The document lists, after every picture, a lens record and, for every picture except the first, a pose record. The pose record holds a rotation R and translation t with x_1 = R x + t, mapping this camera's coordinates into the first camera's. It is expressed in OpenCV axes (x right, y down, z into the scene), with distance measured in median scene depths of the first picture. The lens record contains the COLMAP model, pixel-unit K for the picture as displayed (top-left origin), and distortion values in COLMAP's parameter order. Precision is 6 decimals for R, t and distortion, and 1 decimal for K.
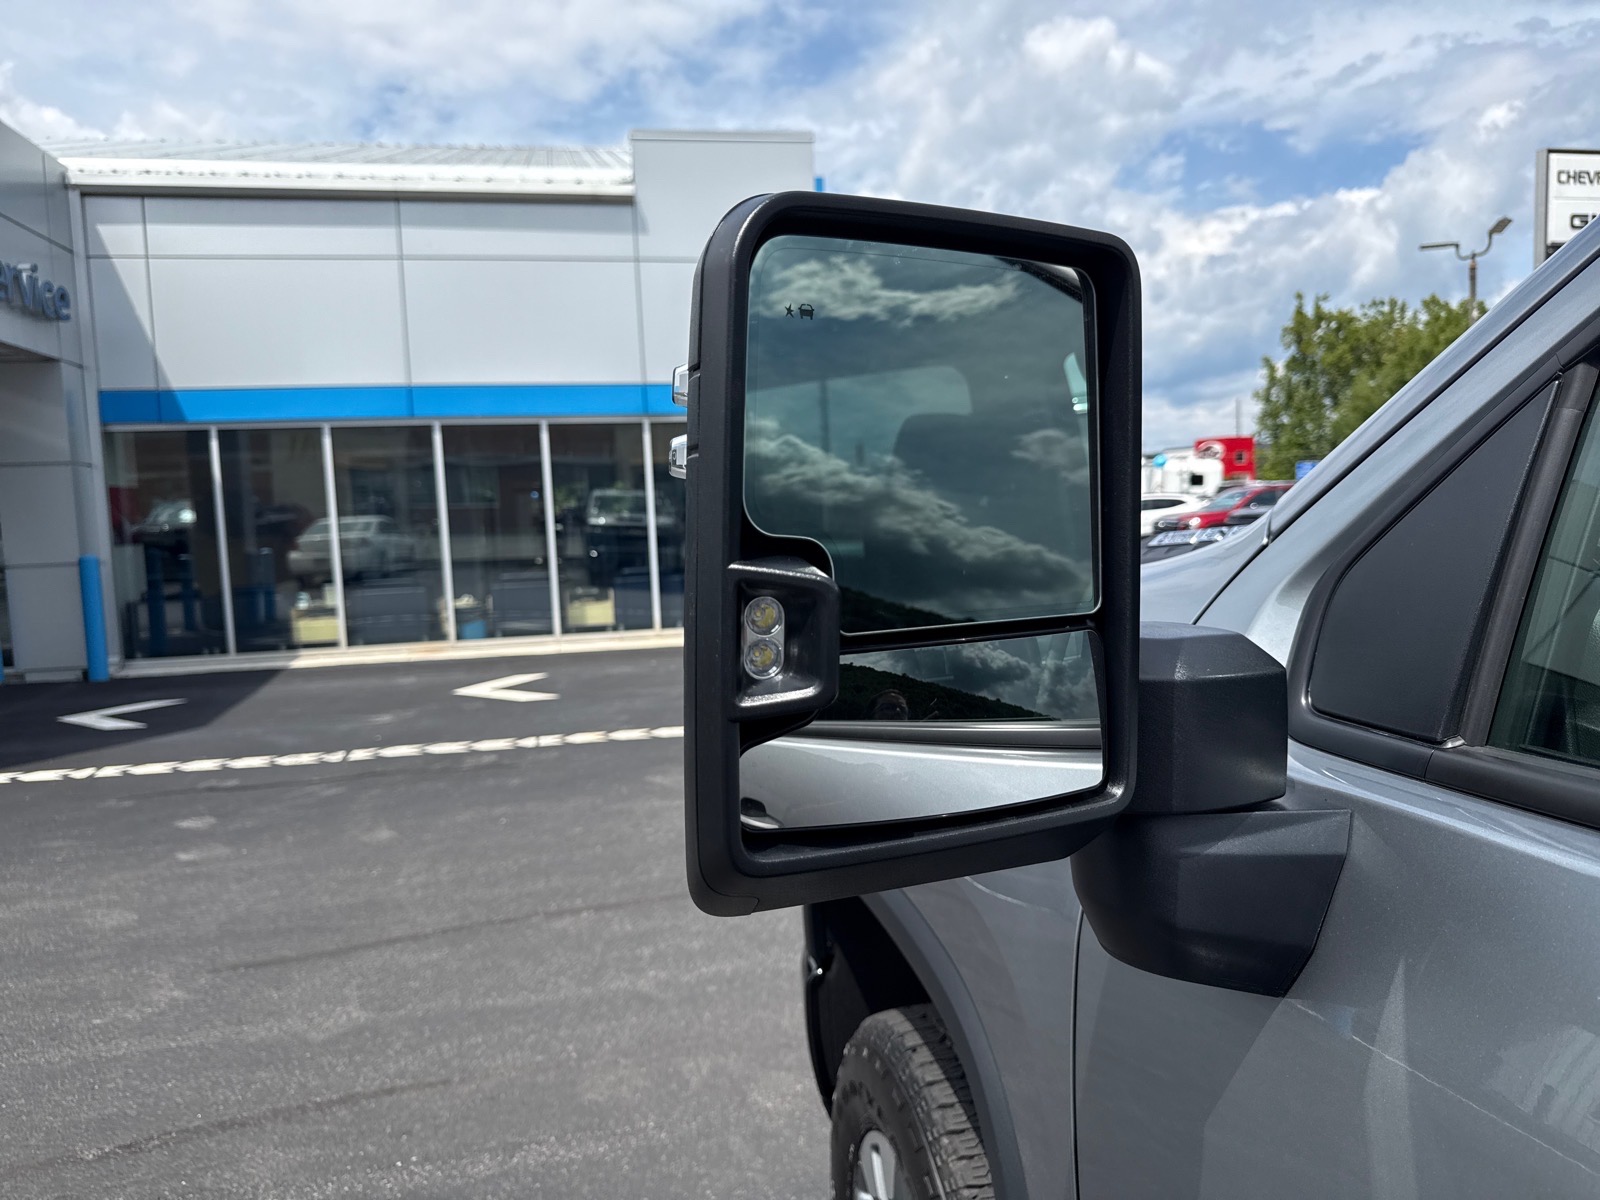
lens RADIAL K [[1146.8, 0, 803.8], [0, 1146.8, 610.4], [0, 0, 1]] dist [-0.008842, -0.001372]
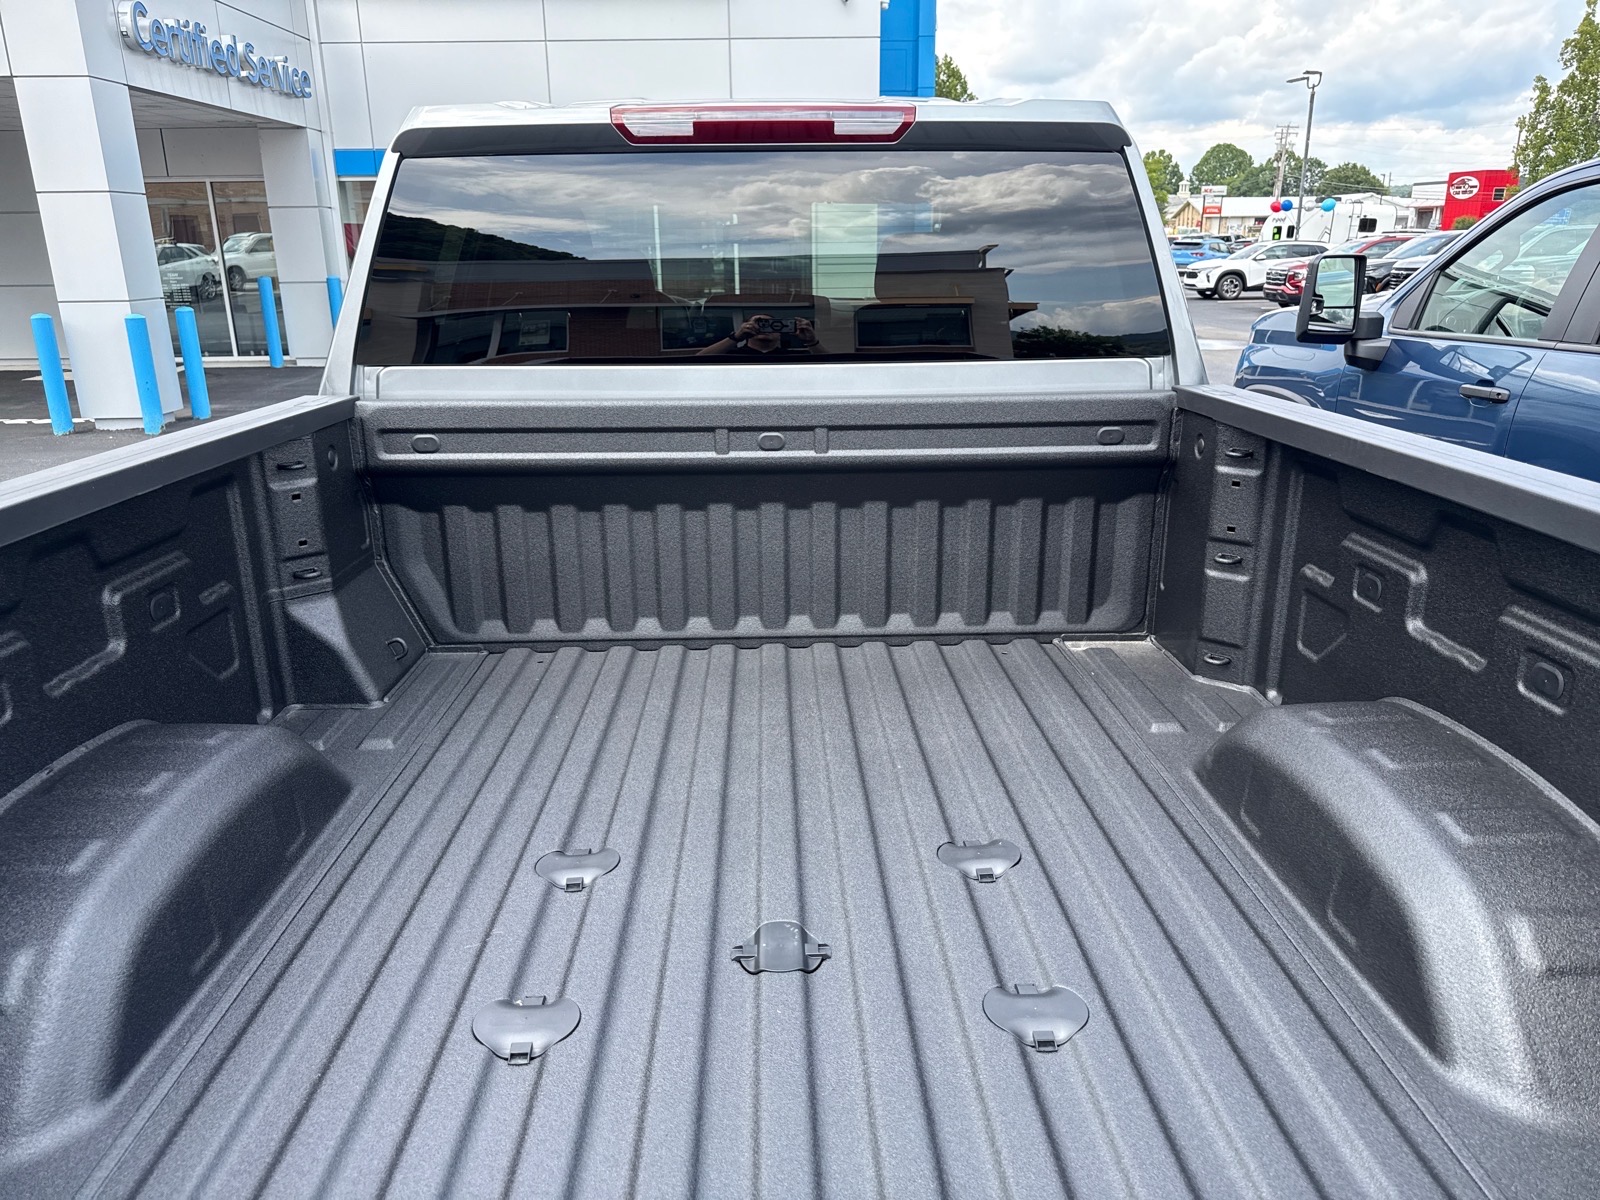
lens RADIAL K [[1137.6, 0, 793.7], [0, 1137.6, 620.3], [0, 0, 1]] dist [-0.006010, -0.001096]
pose [[0.981243, 0.083990, -0.173518, 0.197427], [-0.040661, 0.970022, 0.239590, 0.005185], [0.188440, -0.228040, 0.955242, -0.308373]]
